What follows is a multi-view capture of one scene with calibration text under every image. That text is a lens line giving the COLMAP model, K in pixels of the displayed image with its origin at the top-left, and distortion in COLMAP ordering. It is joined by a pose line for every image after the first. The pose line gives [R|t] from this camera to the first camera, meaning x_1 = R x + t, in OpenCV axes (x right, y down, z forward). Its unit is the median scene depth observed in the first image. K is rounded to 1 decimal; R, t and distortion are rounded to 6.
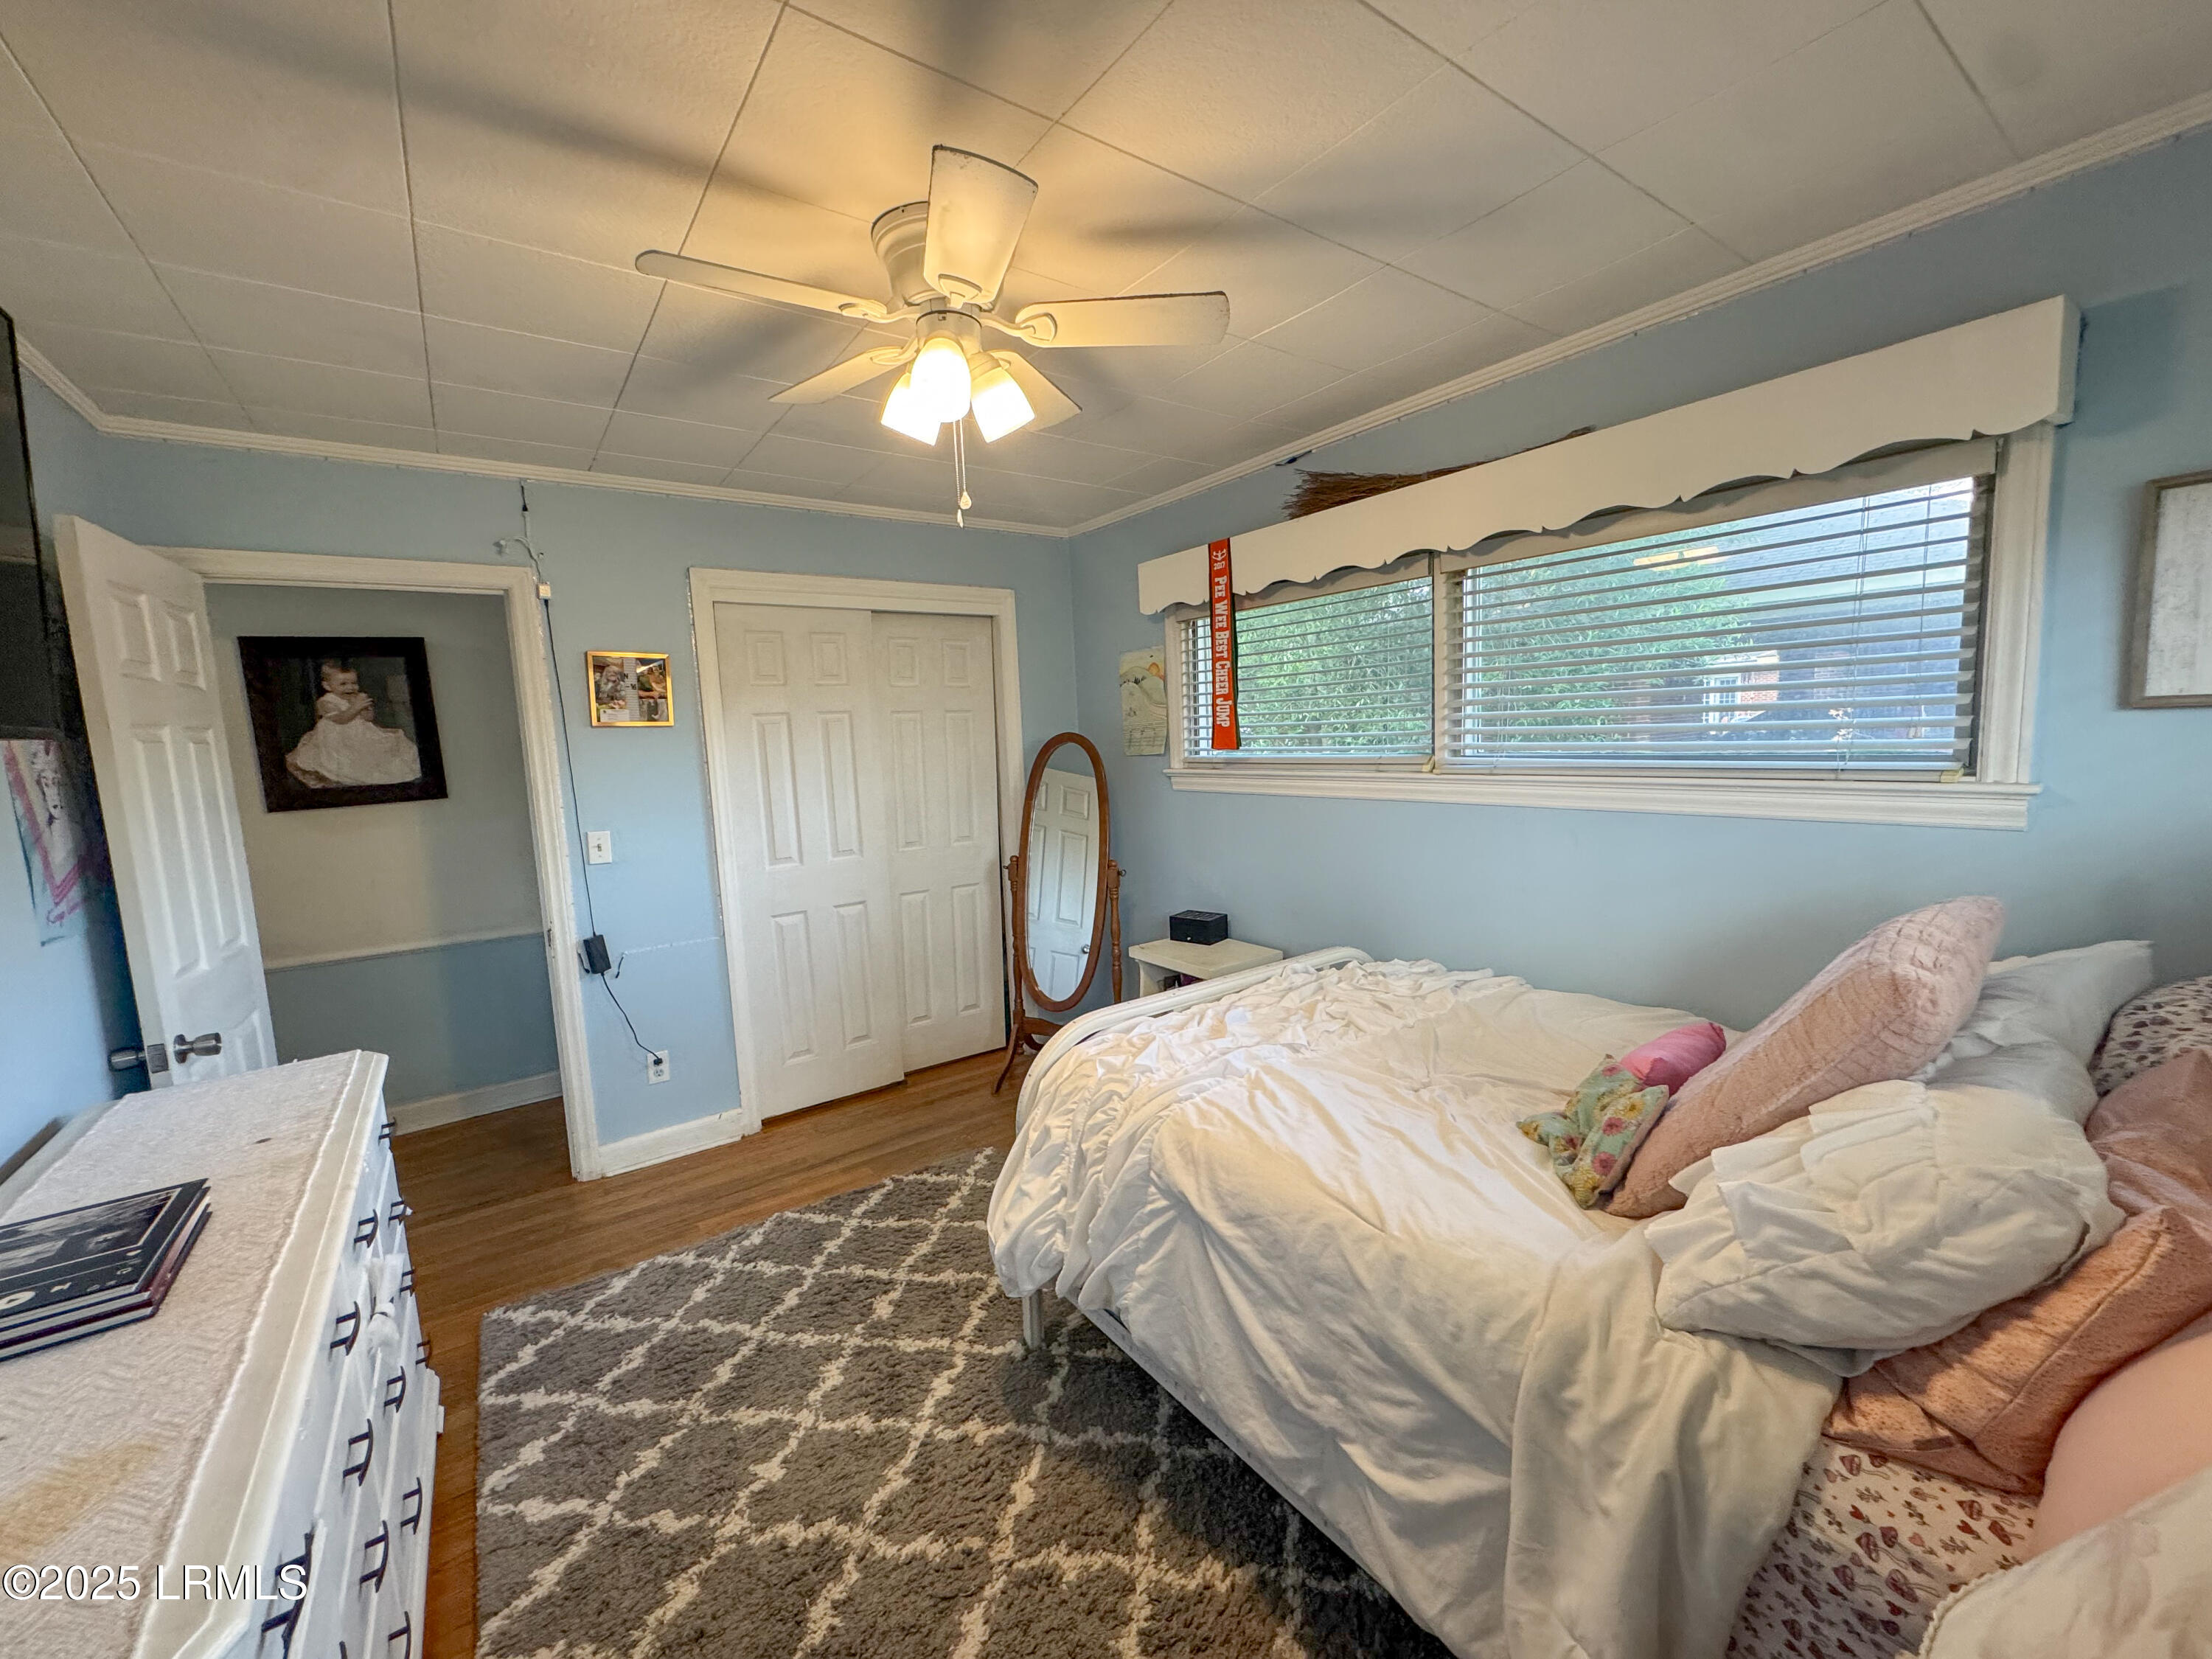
lens RADIAL K [[886.2, 0, 1100.1], [0, 886.2, 836.1], [0, 0, 1]] dist [-0.004438, 0.000887]
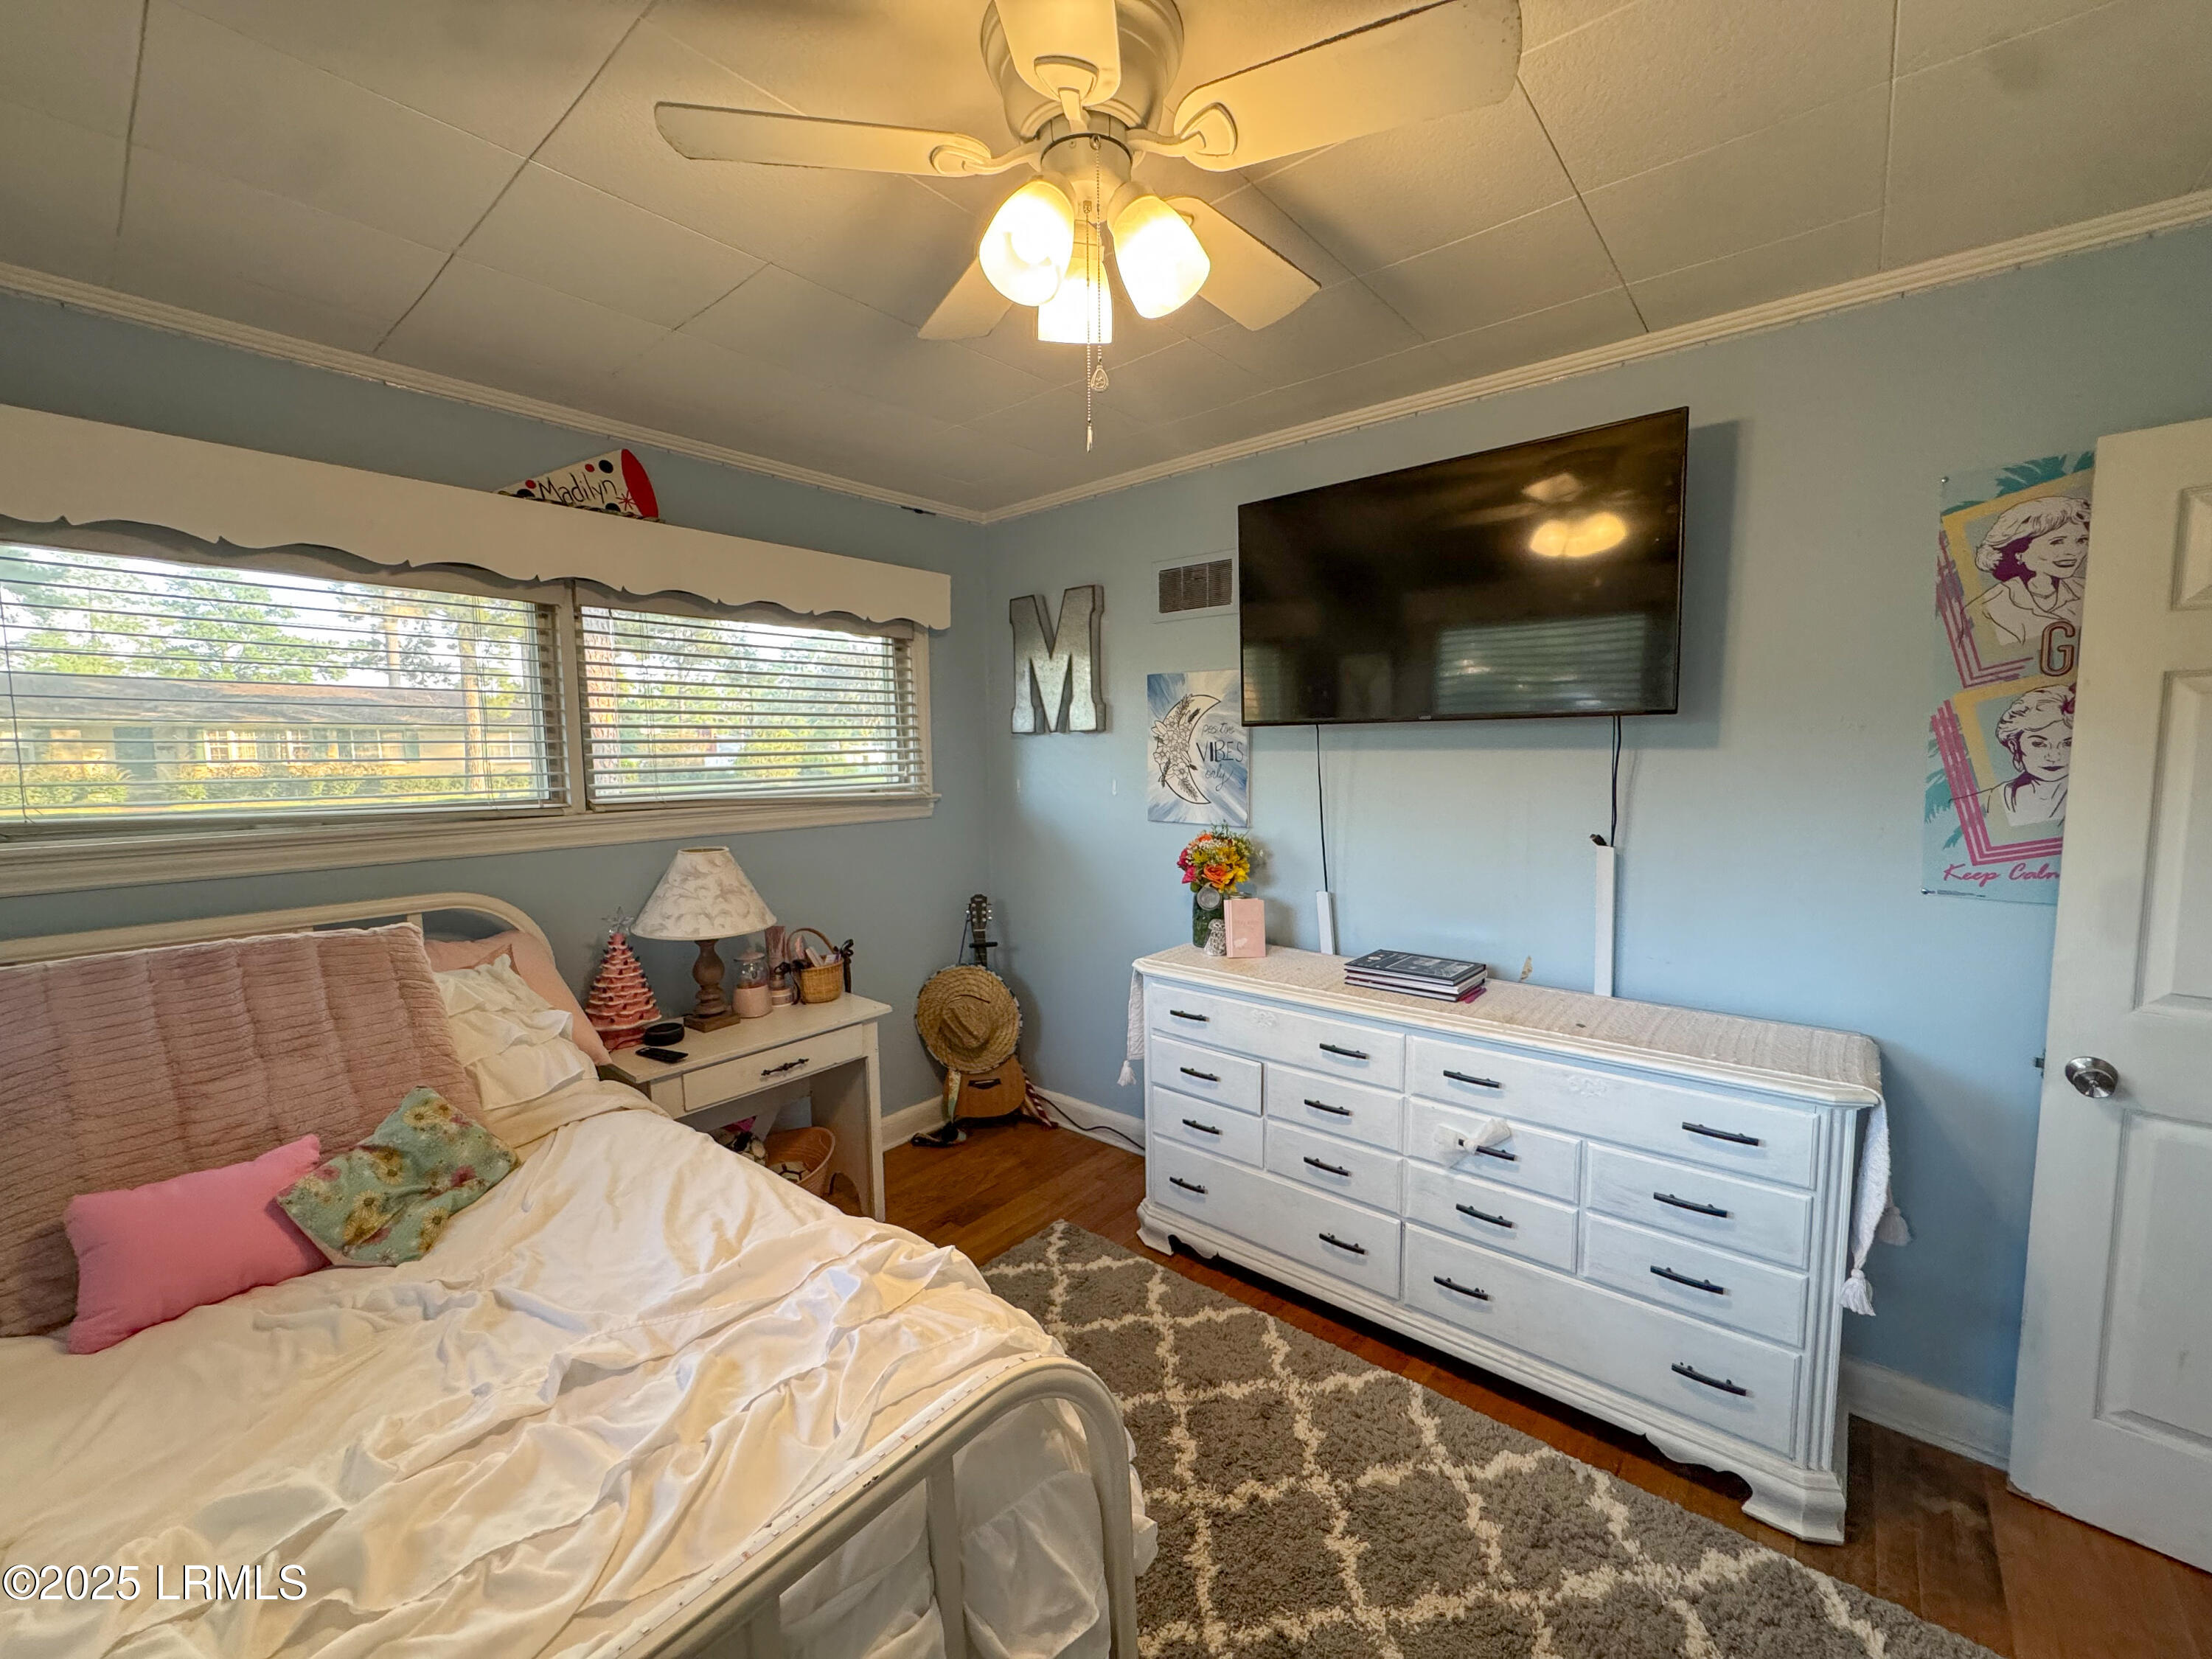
lens RADIAL K [[886.2, 0, 1109.3], [0, 886.2, 826.7], [0, 0, 1]] dist [-0.004438, 0.000887]
pose [[-0.967035, 0.079587, -0.241887, 0.019063], [0.028085, 0.977443, 0.209323, -0.199821], [0.253090, 0.195629, -0.947457, 1.686358]]
